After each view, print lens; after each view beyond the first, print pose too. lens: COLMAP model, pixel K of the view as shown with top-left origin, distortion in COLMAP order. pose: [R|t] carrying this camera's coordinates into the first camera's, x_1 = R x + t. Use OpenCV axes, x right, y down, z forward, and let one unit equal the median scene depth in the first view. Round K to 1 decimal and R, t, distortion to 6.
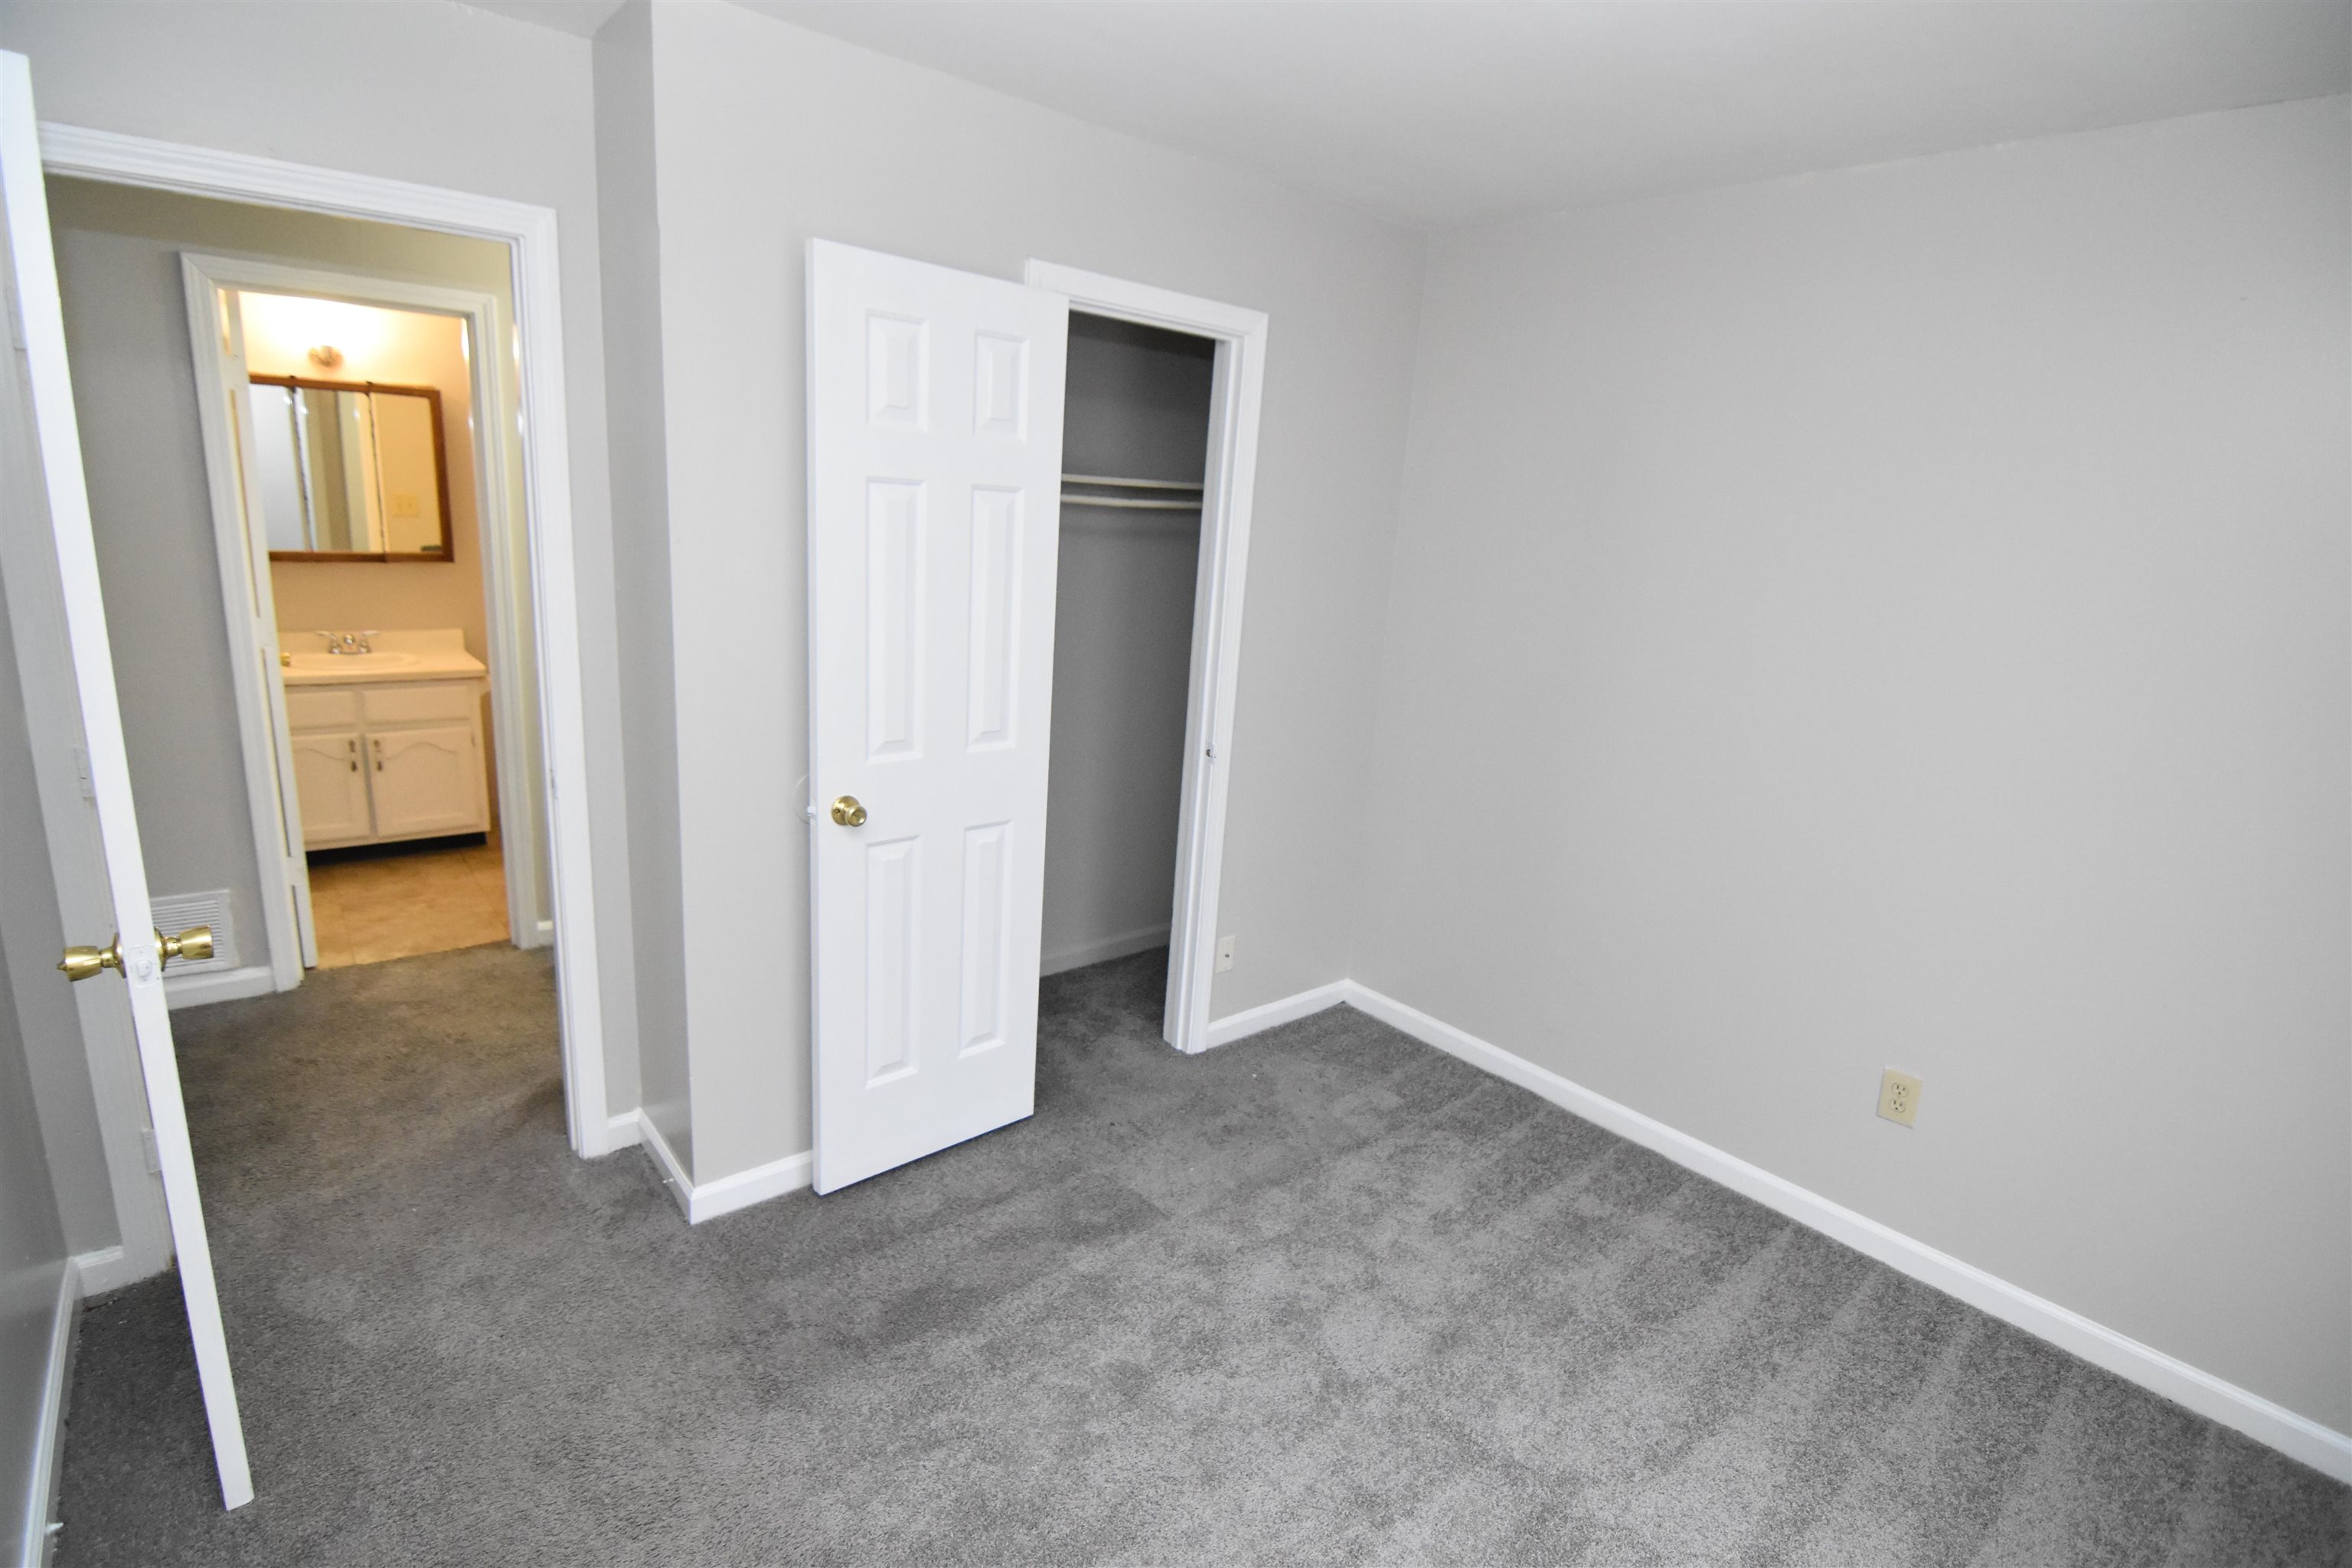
lens RADIAL K [[1134.4, 0, 1168.8], [0, 1134.4, 775.2], [0, 0, 1]] dist [-0.007531, -0.008778]
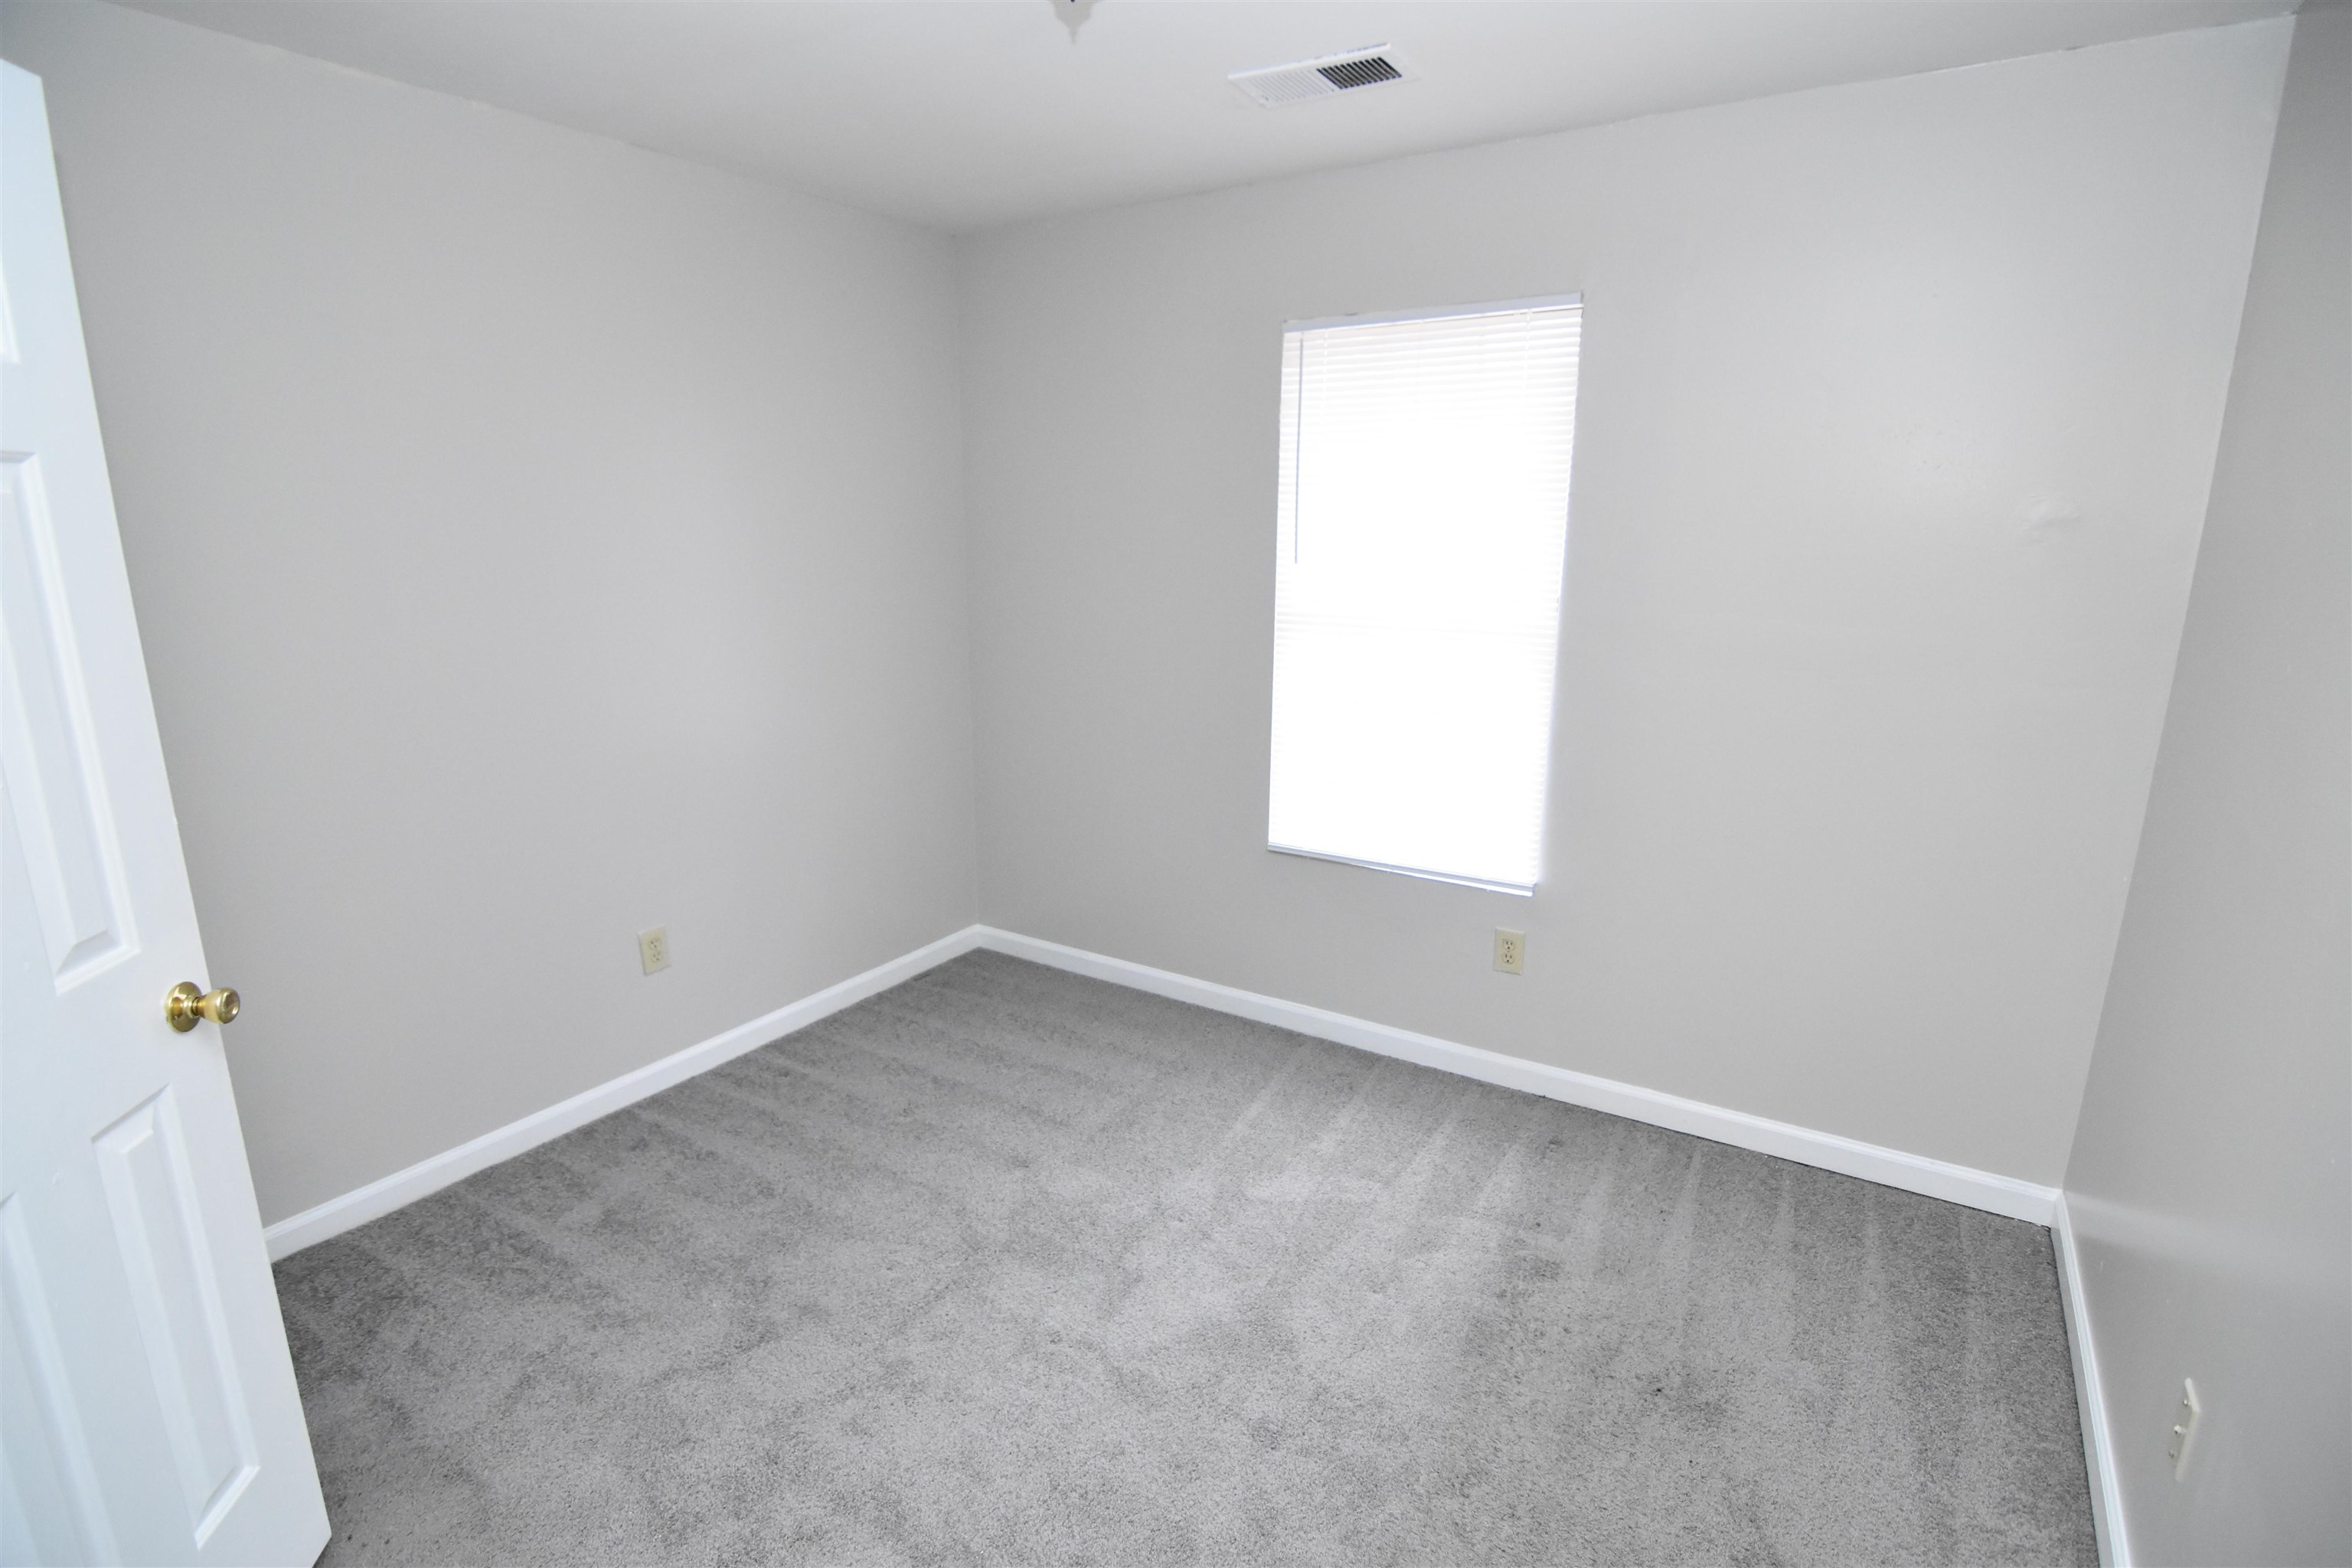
lens RADIAL K [[1134.4, 0, 1174.8], [0, 1134.4, 777.7], [0, 0, 1]] dist [-0.007531, -0.008778]
pose [[-0.281204, -0.288428, 0.915278, -0.581119], [0.205519, 0.913535, 0.351021, -0.197642], [-0.937383, 0.286815, -0.197612, 0.718517]]
